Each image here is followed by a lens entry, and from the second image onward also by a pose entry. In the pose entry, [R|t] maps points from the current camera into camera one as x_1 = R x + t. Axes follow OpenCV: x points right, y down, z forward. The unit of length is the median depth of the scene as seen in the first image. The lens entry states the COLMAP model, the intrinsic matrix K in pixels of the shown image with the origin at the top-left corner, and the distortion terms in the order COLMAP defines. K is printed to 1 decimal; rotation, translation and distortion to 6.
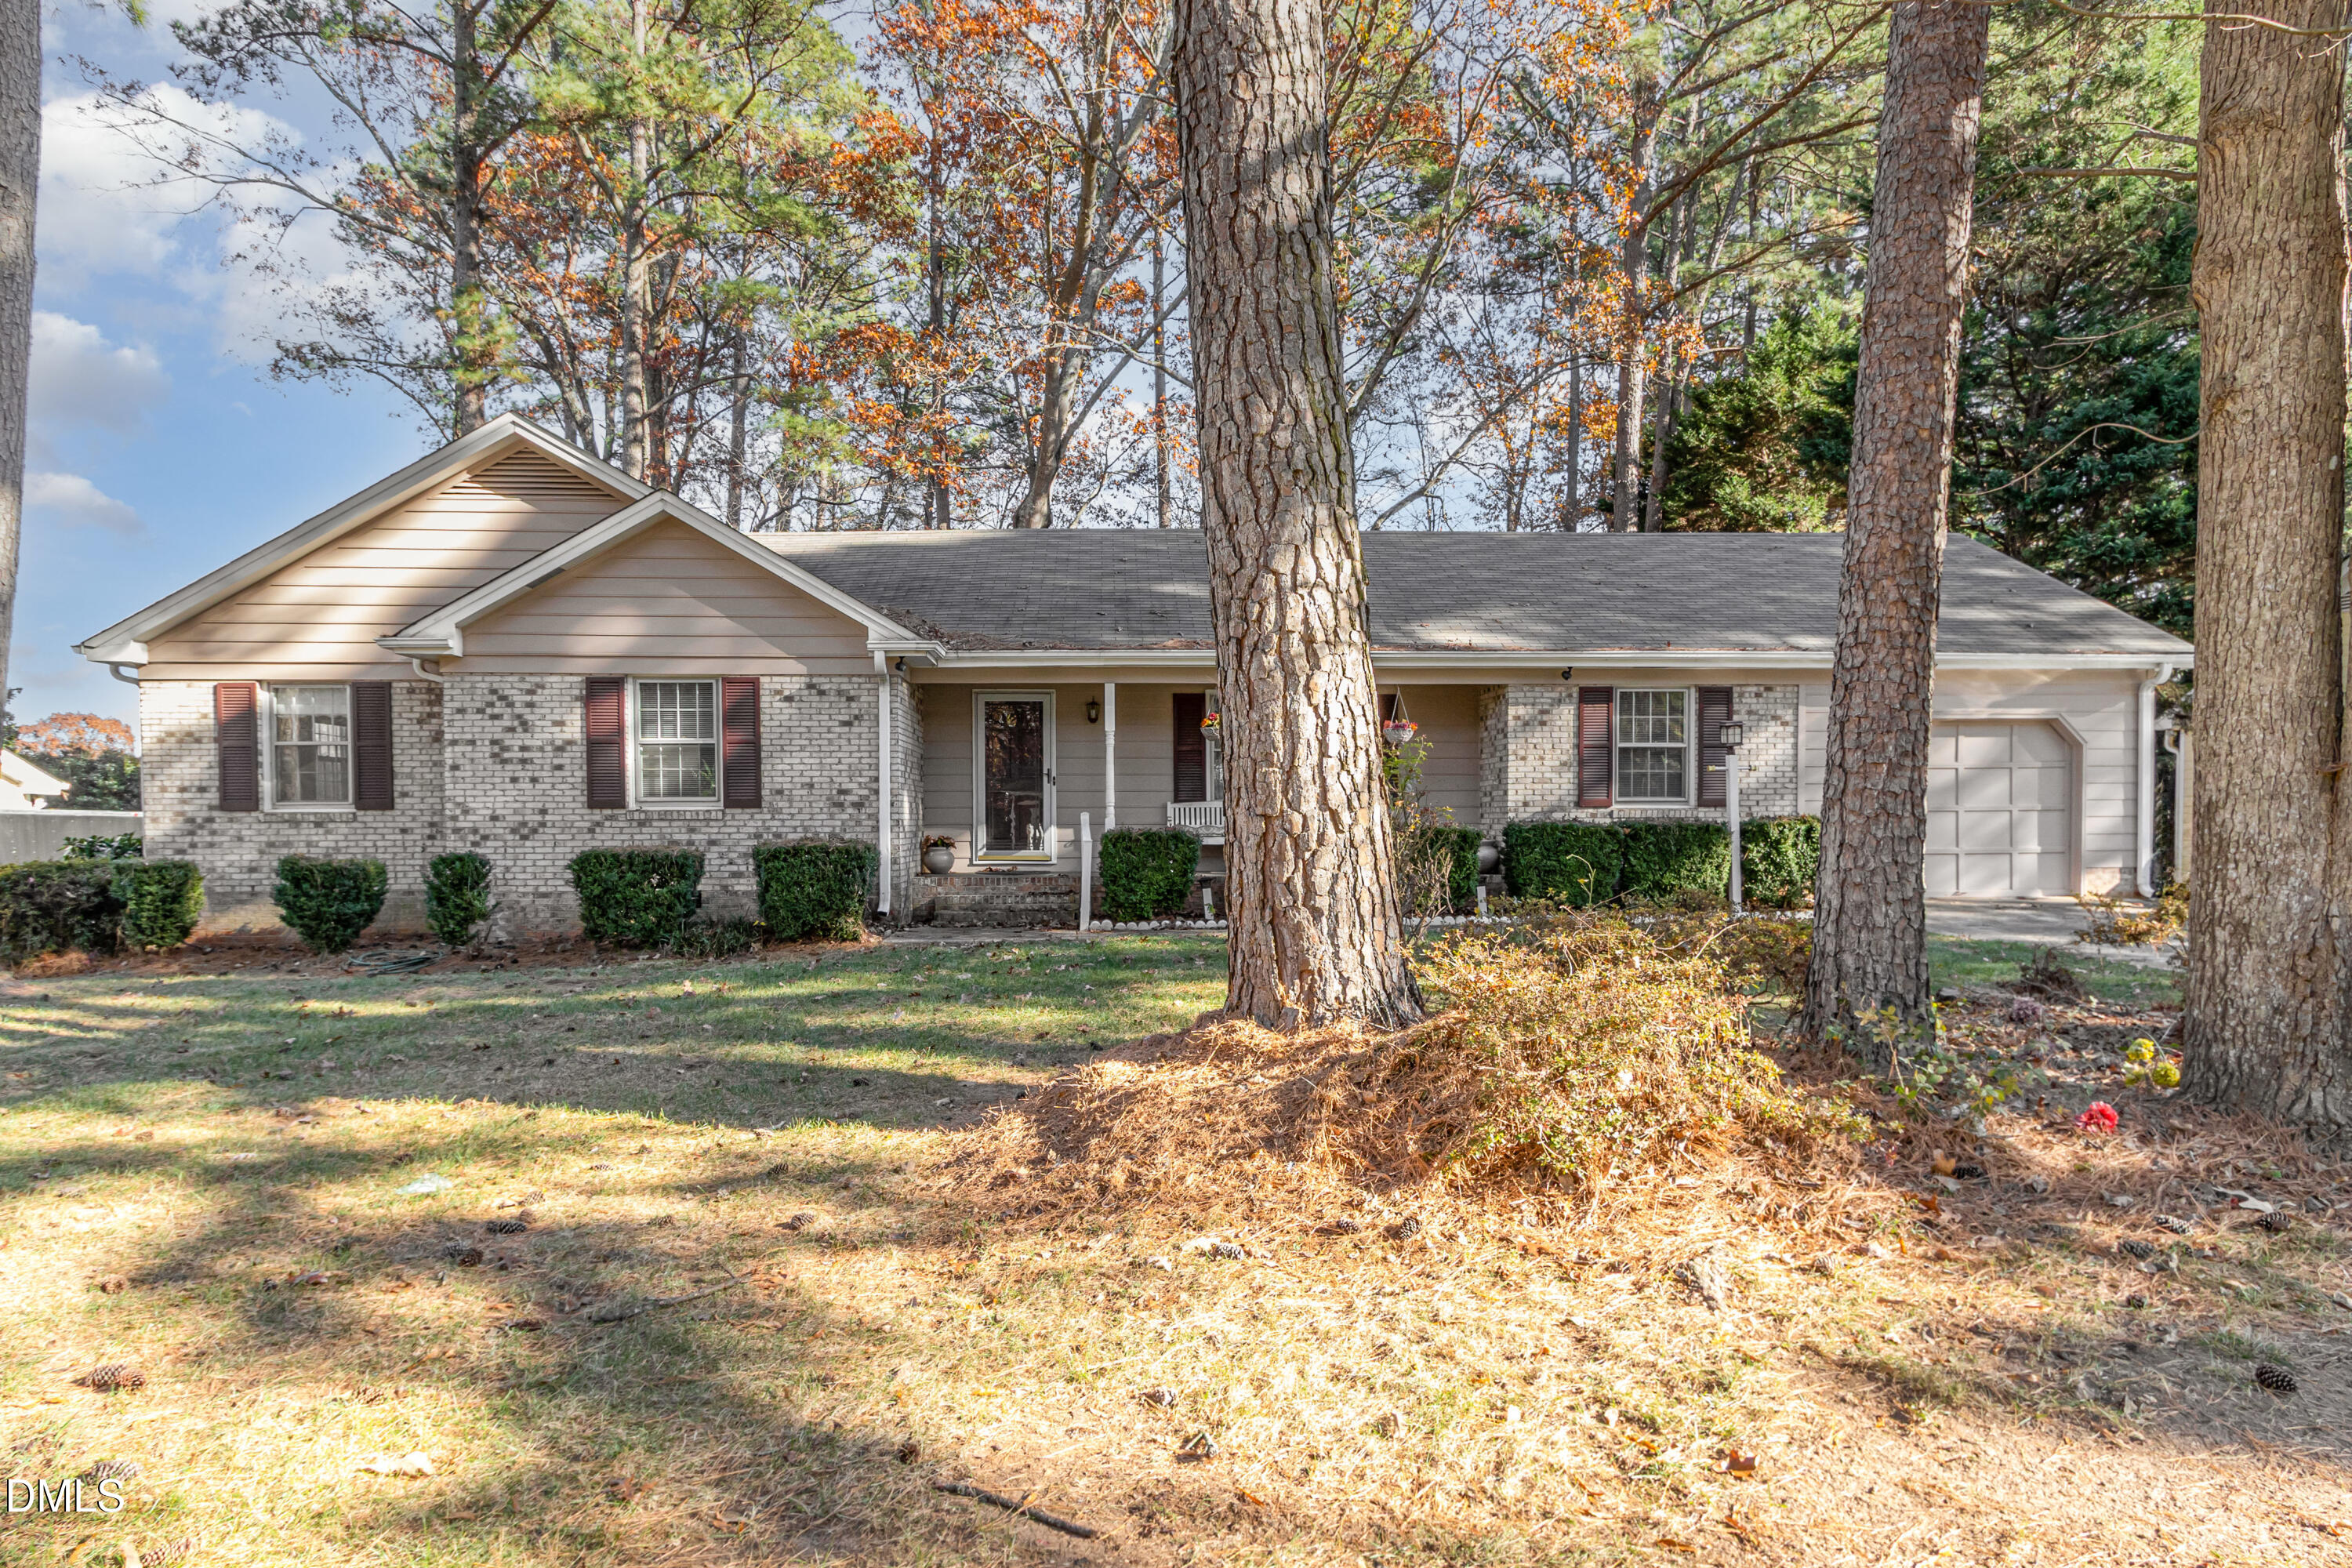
lens RADIAL K [[1418.2, 0, 1176.0], [0, 1418.2, 793.5], [0, 0, 1]] dist [0.007275, 0.001004]
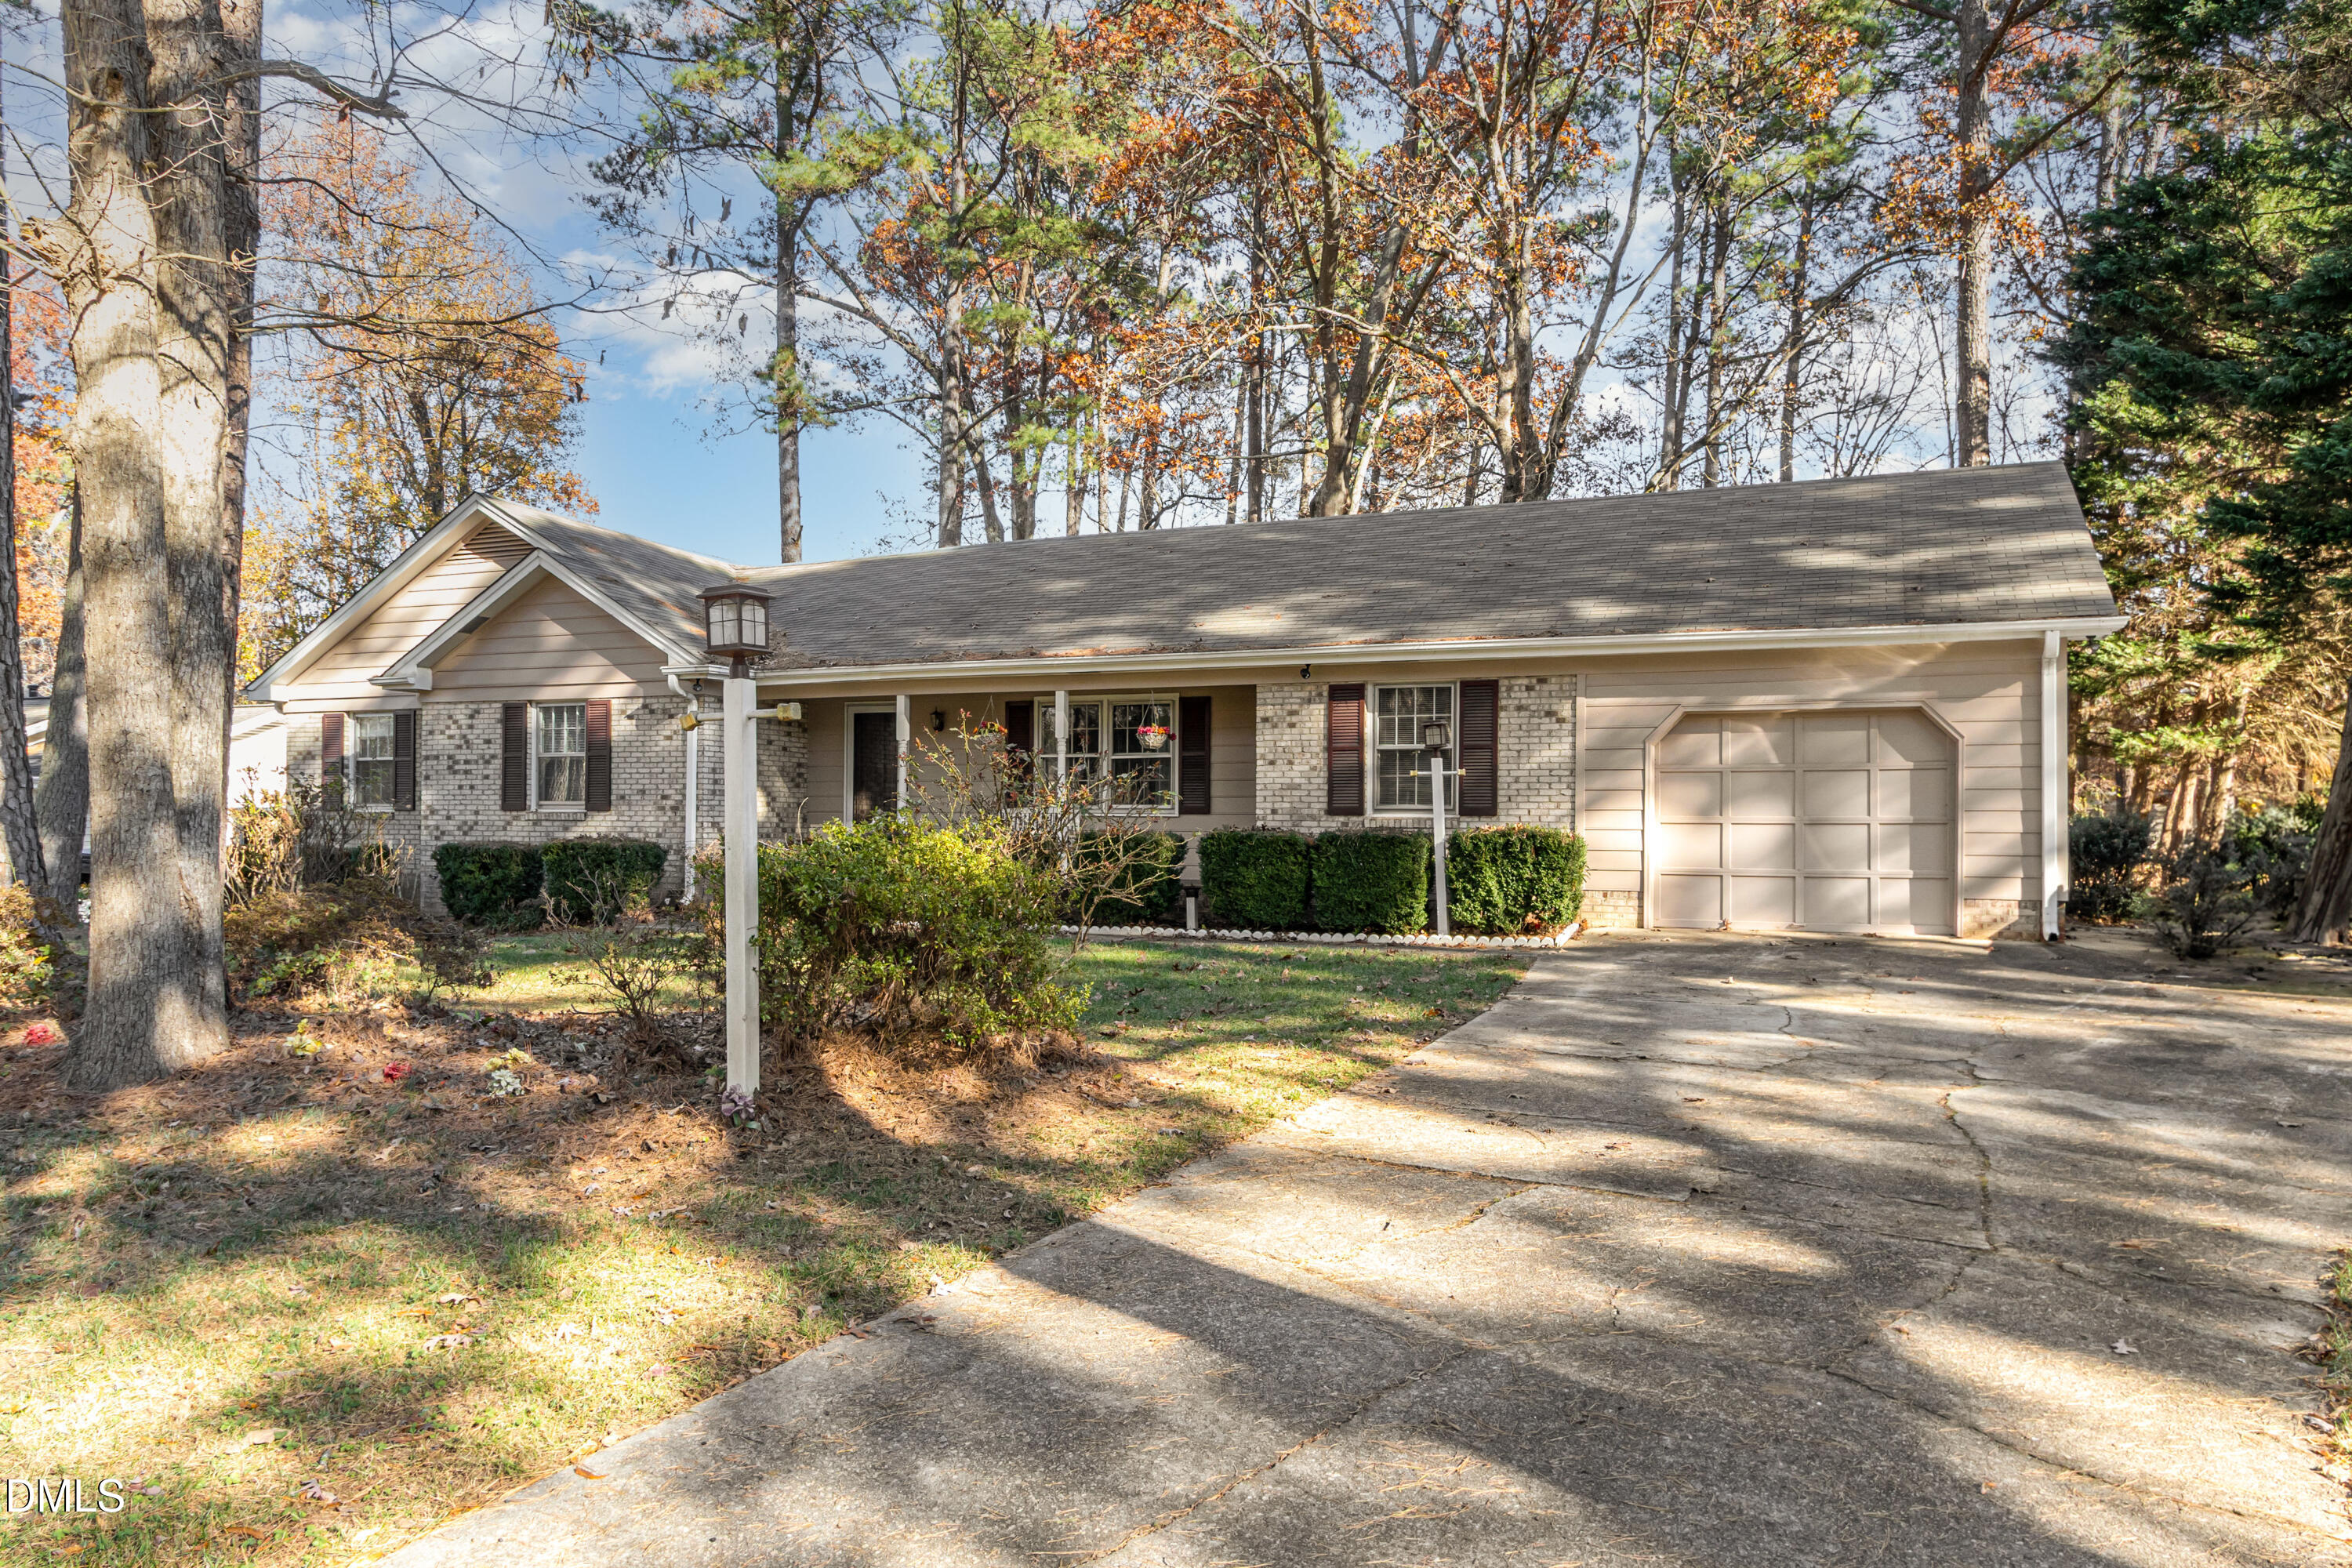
lens RADIAL K [[1638.4, 0, 1176.0], [0, 1638.4, 779.7], [0, 0, 1]] dist [-0.006786, -0.000722]
pose [[0.883445, -0.003086, -0.468524, 0.714729], [-0.003392, 0.999910, -0.012982, 0.000515], [0.468522, 0.013058, 0.883355, 0.018738]]
